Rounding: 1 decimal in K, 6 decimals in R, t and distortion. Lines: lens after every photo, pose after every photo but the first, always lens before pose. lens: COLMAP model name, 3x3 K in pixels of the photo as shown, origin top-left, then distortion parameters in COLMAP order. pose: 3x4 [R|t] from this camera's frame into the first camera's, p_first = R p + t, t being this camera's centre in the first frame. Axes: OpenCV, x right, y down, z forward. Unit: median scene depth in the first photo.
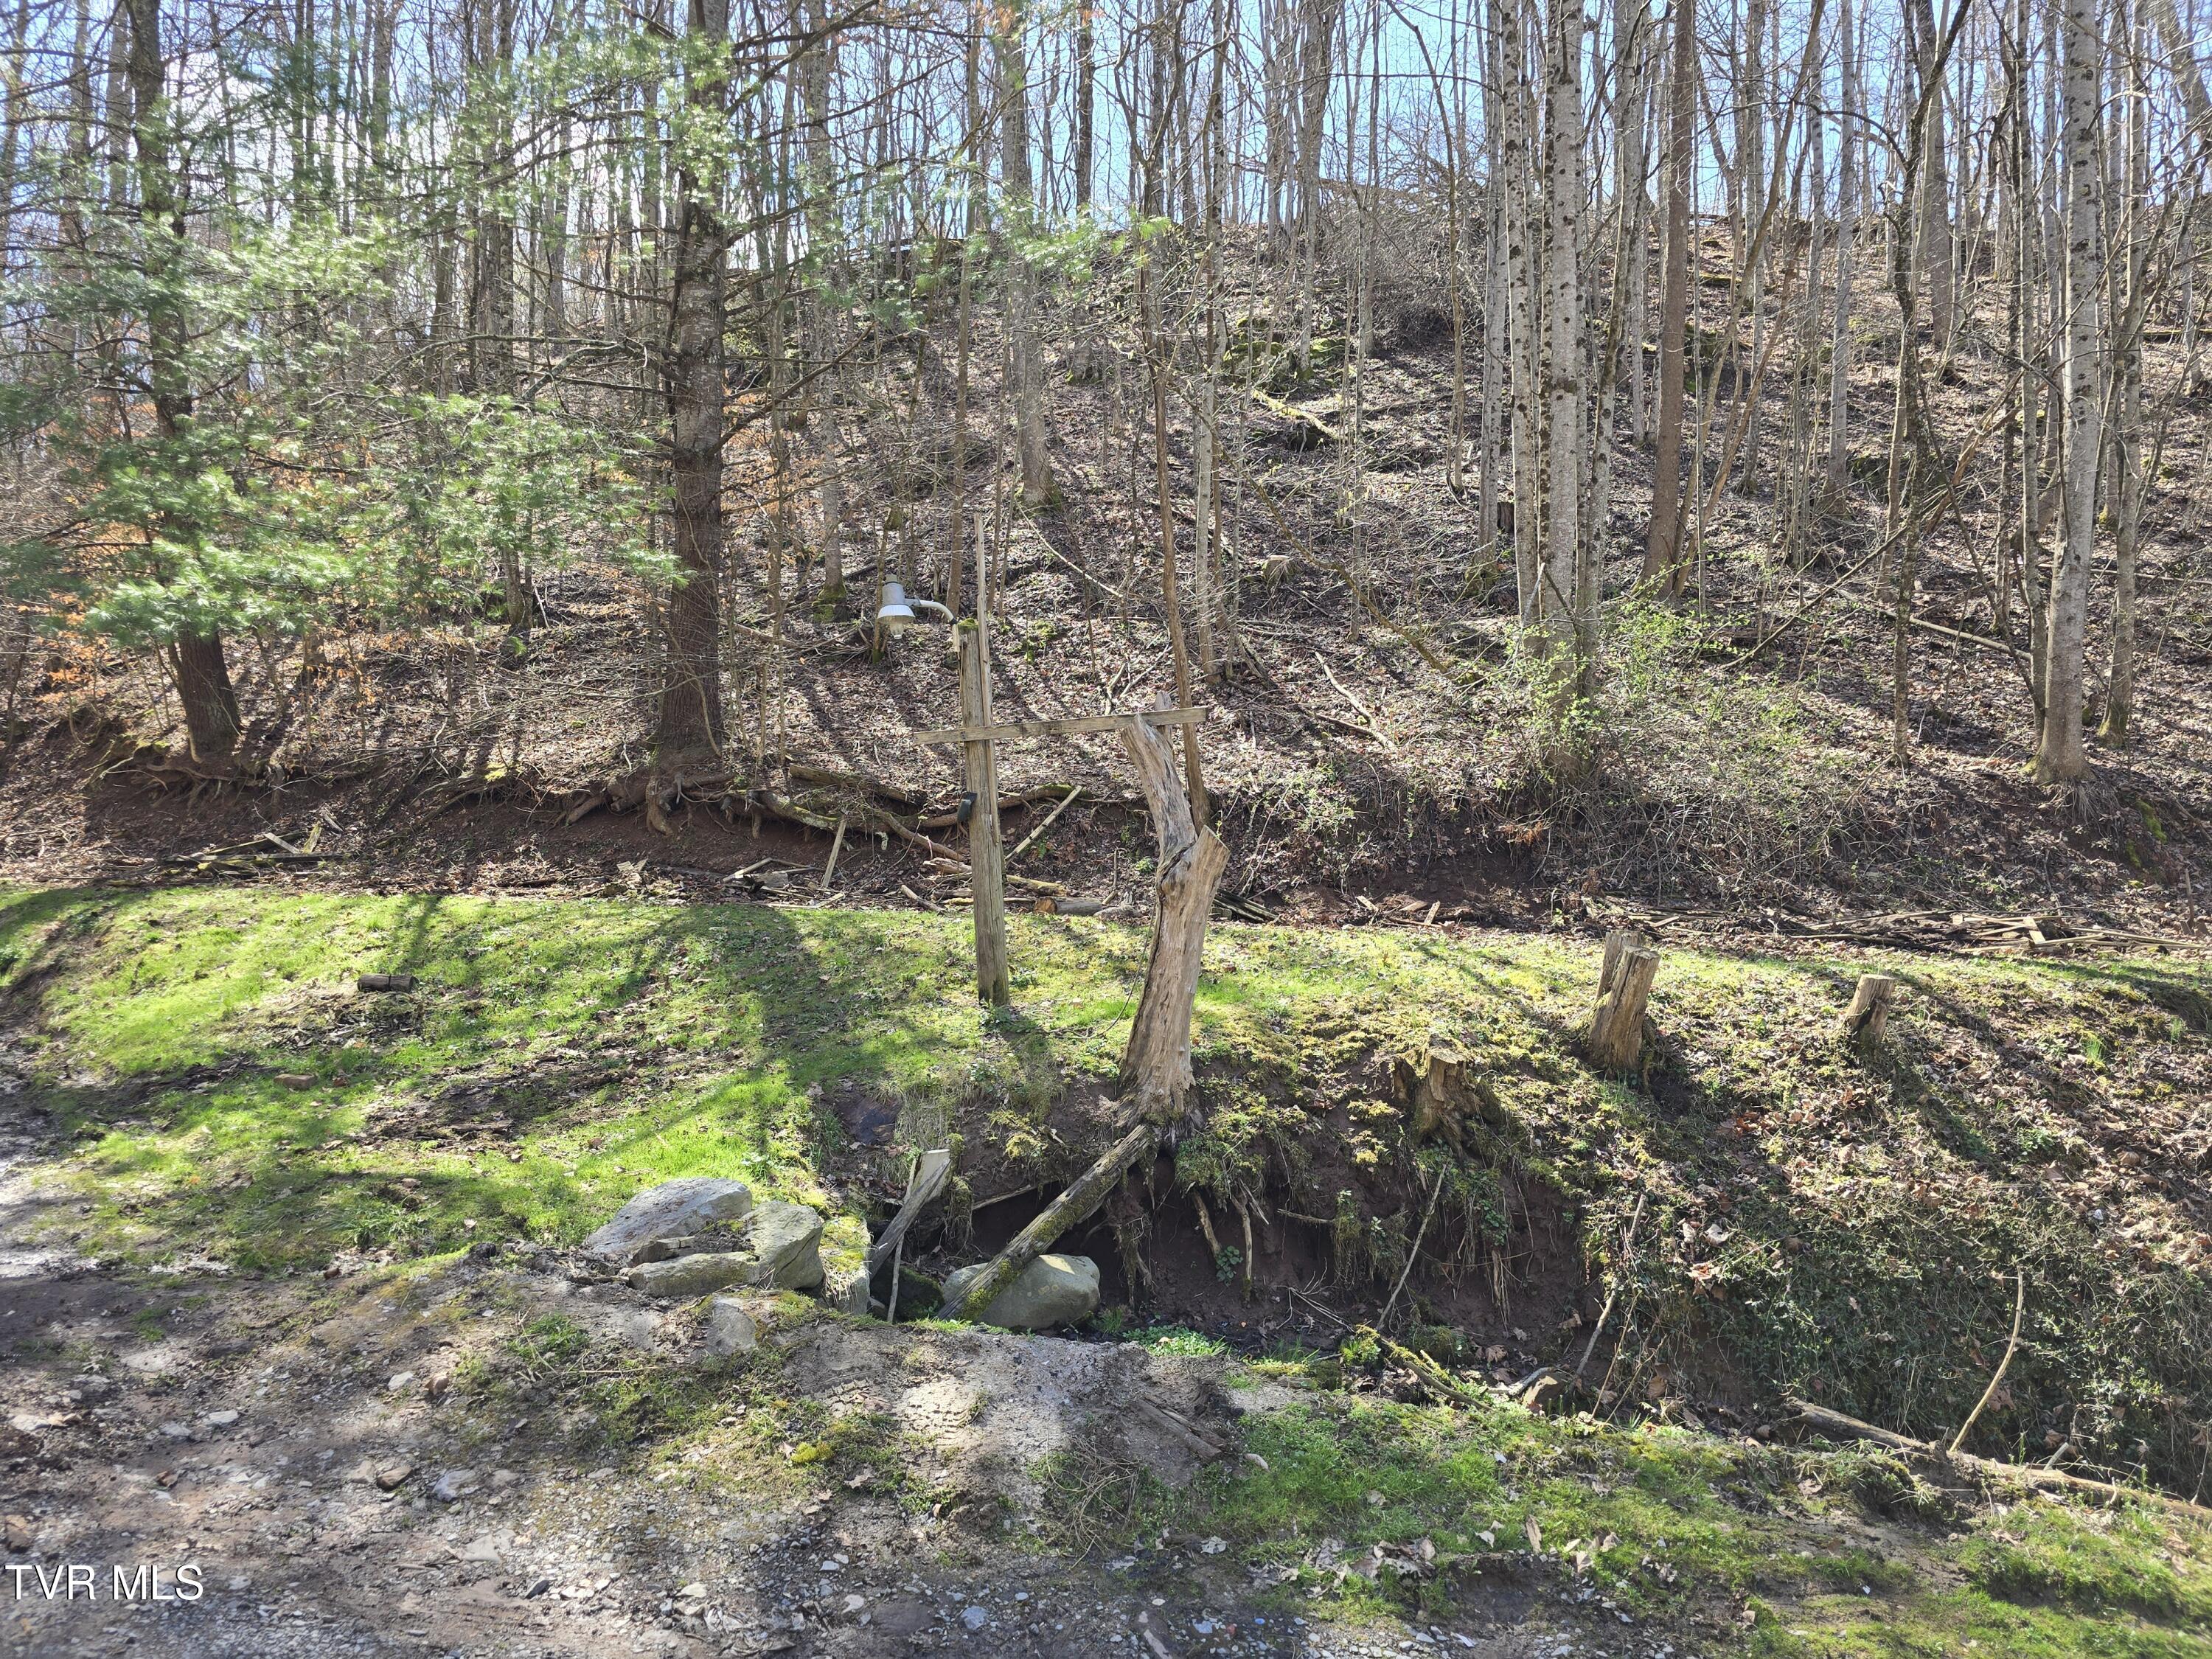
lens RADIAL K [[1477.6, 0, 1114.1], [0, 1477.6, 839.9], [0, 0, 1]] dist [0.053990, -0.047621]
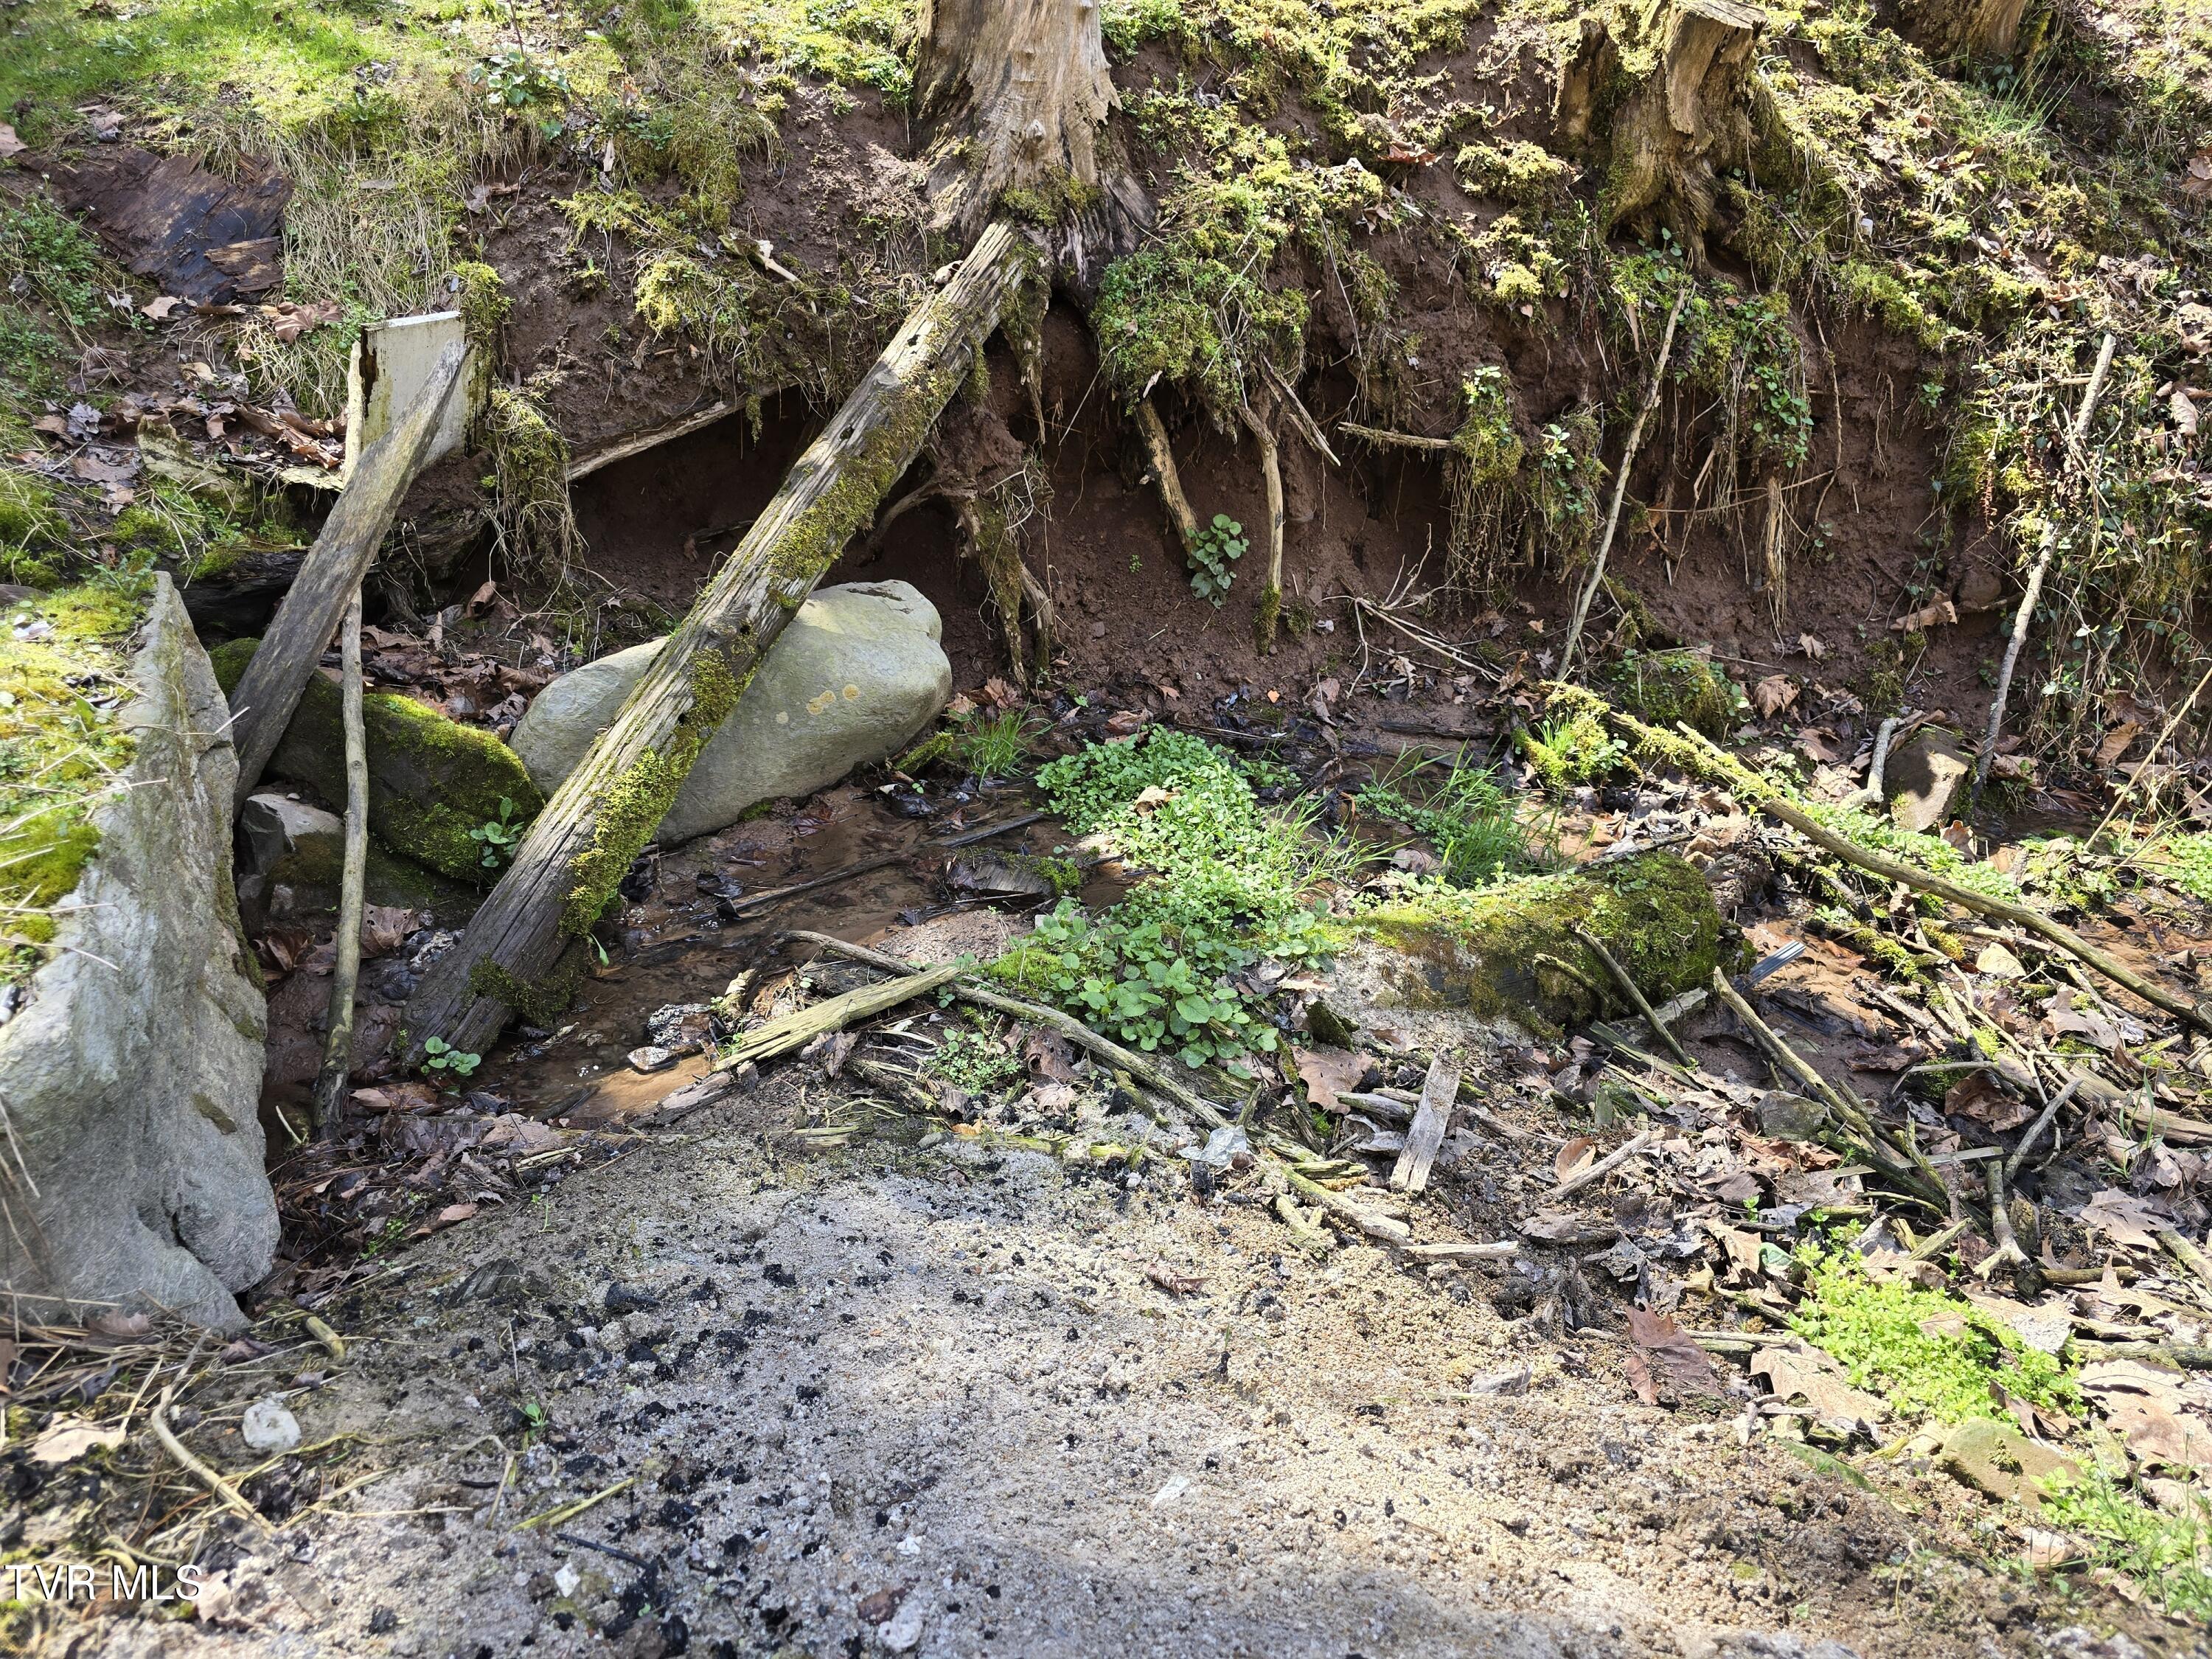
lens RADIAL K [[1477.6, 0, 1095.9], [0, 1477.6, 767.9], [0, 0, 1]] dist [0.053990, -0.047621]
pose [[0.967554, -0.116459, 0.224227, -0.049992], [-0.012995, 0.863331, 0.504471, 0.104129], [-0.252332, -0.491016, 0.833806, 0.523991]]
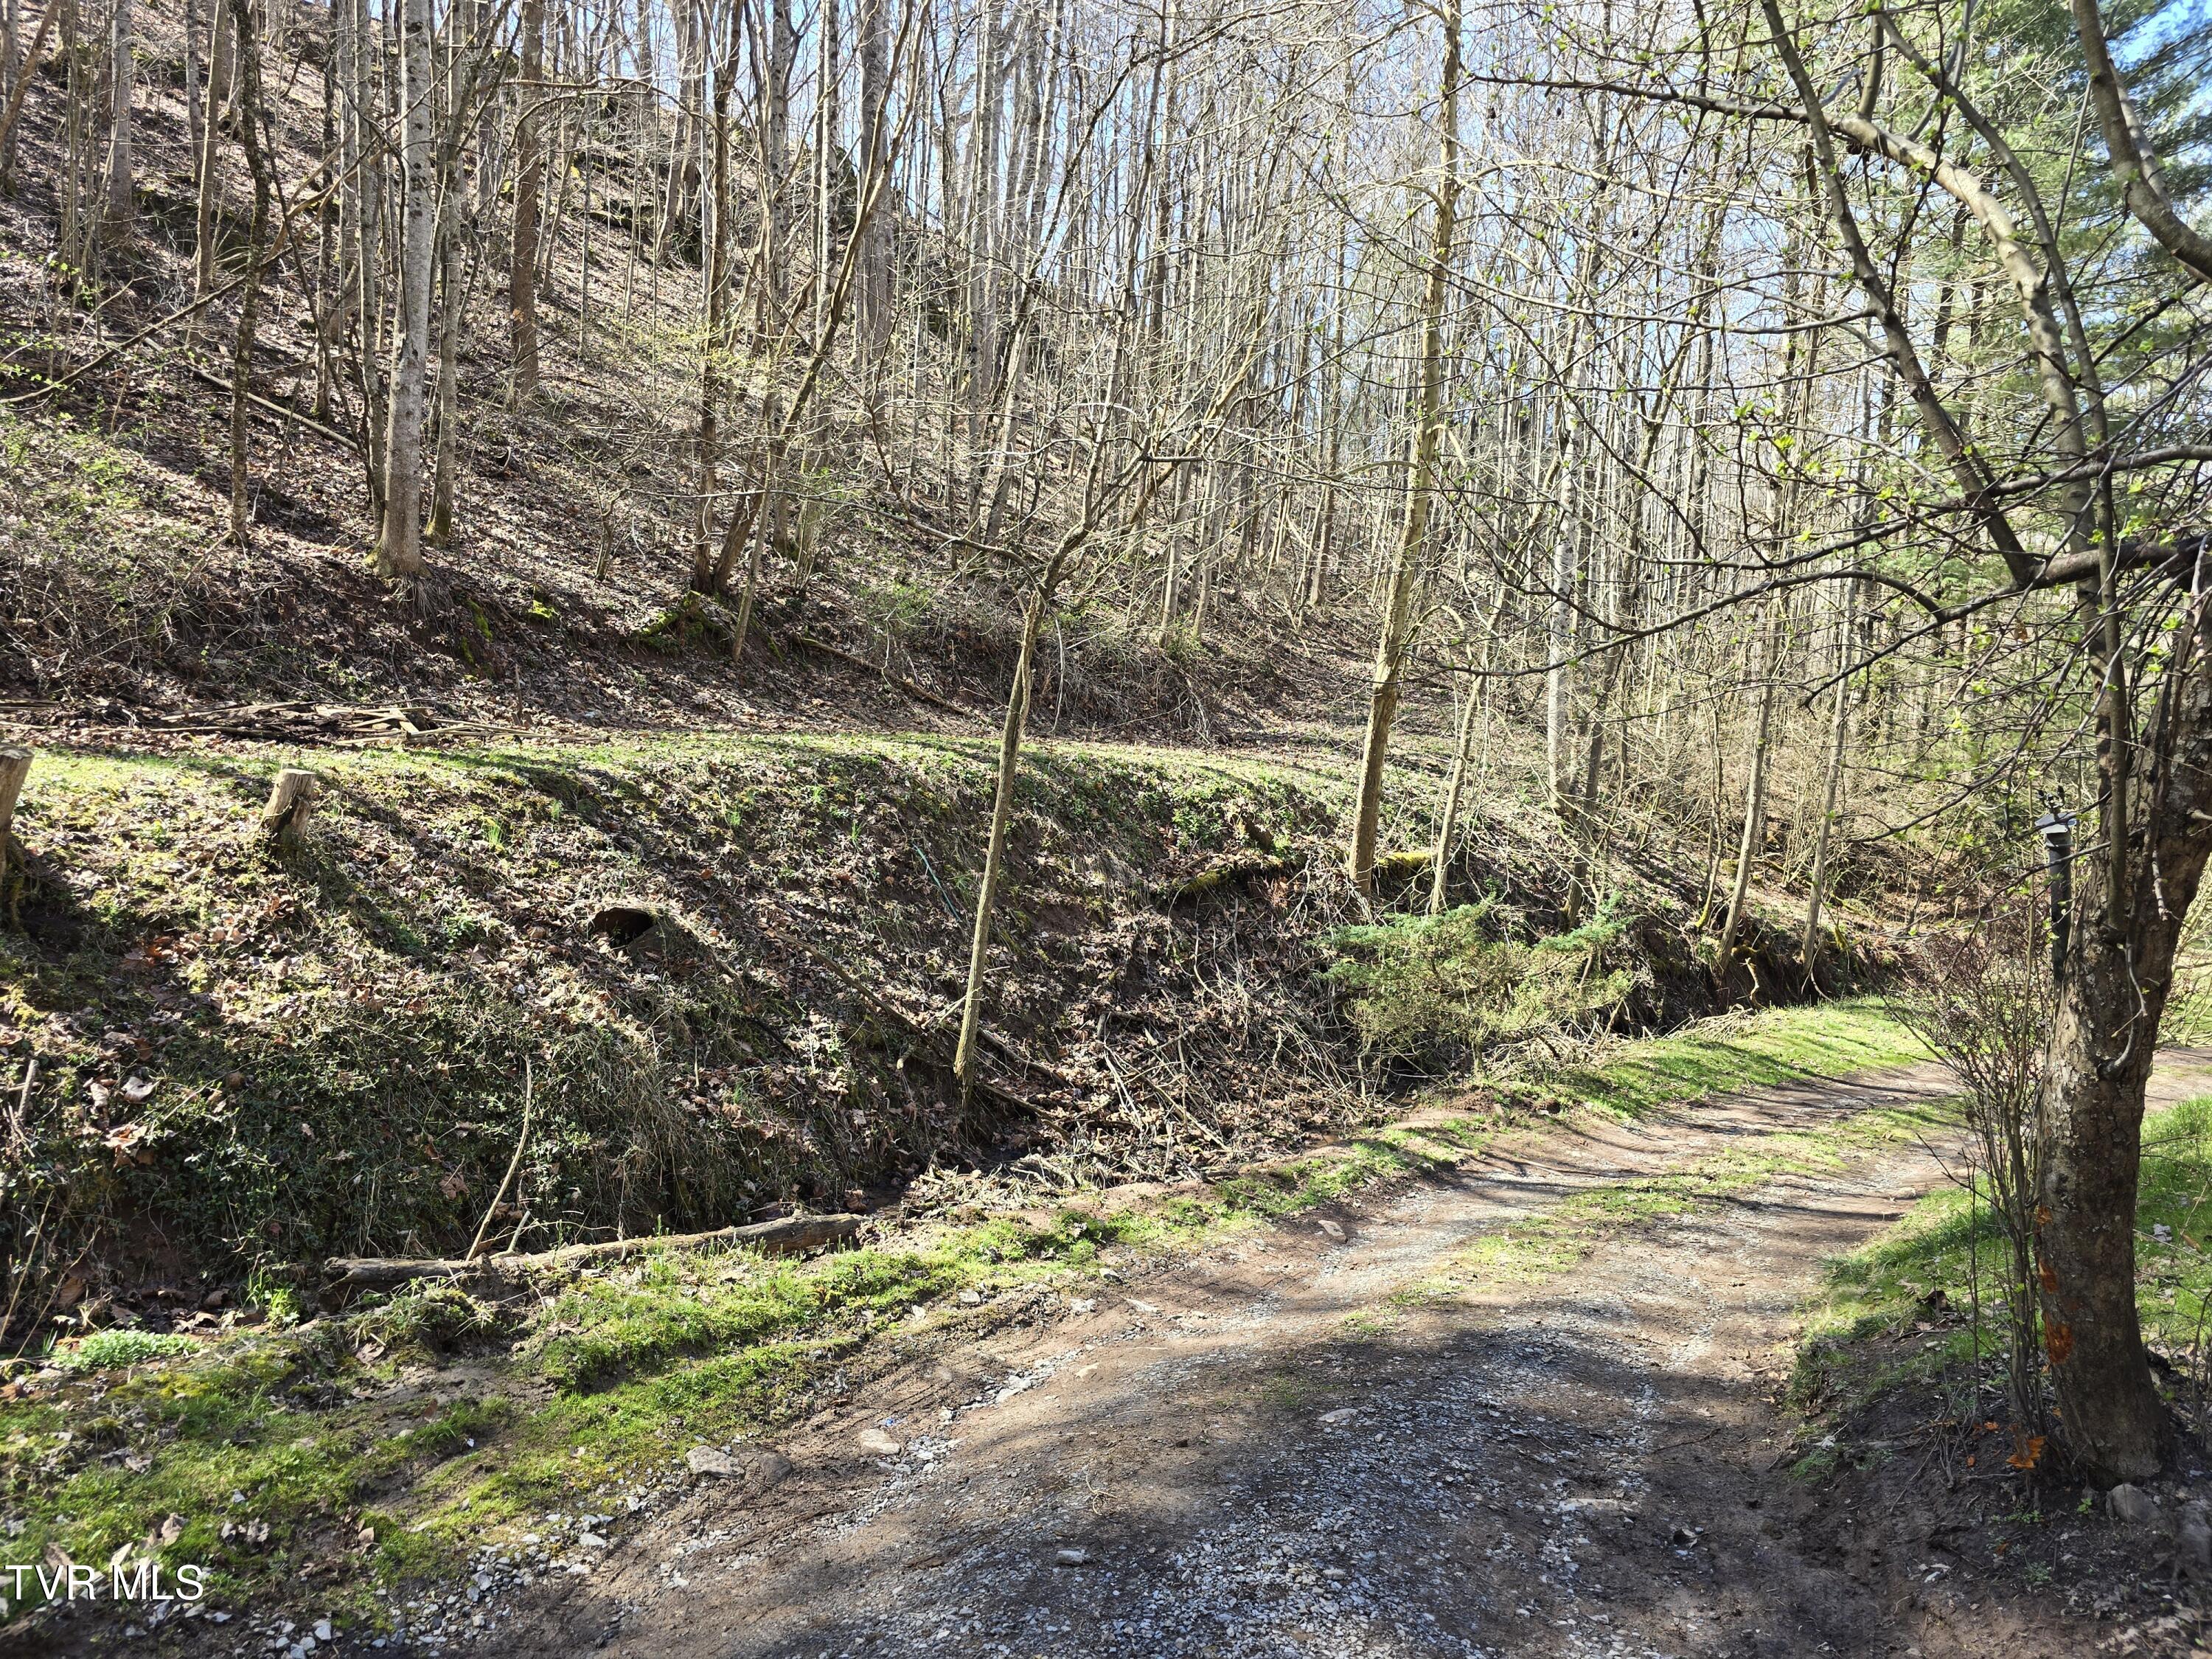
lens RADIAL K [[1477.6, 0, 1086.2], [0, 1477.6, 833.8], [0, 0, 1]] dist [0.053990, -0.047621]
pose [[0.506341, -0.068894, 0.859577, -0.027504], [-0.045304, 0.993302, 0.106298, 0.009888], [-0.861142, -0.092766, 0.499829, 0.118208]]
